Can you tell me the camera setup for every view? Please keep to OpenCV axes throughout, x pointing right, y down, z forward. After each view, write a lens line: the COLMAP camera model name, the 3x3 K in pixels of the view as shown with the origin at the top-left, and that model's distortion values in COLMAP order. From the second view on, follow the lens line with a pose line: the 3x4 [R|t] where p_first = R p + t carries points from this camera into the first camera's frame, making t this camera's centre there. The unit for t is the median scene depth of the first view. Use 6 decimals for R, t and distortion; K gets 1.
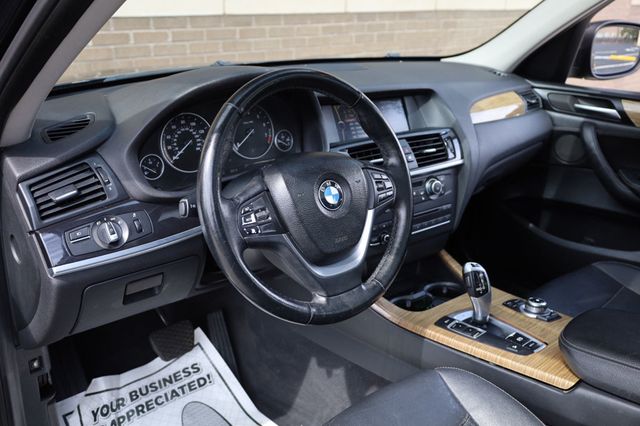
lens RADIAL K [[618.1, 0, 344.4], [0, 618.1, 204.6], [0, 0, 1]] dist [0.005597, 0.000000]
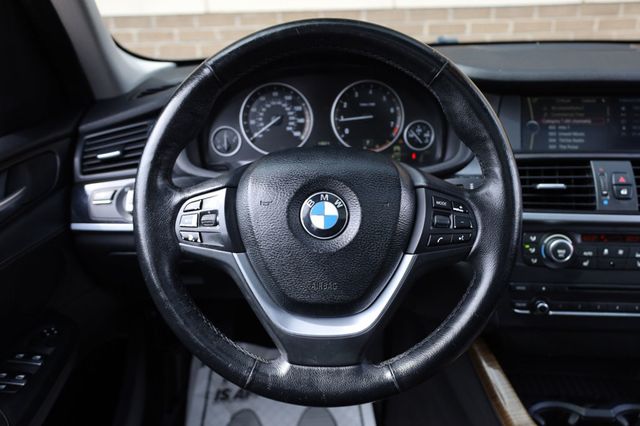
lens RADIAL K [[547.1, 0, 326.8], [0, 547.1, 215.1], [0, 0, 1]] dist [0.002001, 0.001963]
pose [[0.727464, 0.217611, -0.650724, 0.239954], [-0.195773, 0.974781, 0.107119, -0.052870], [0.657624, 0.049469, 0.751720, 0.394407]]
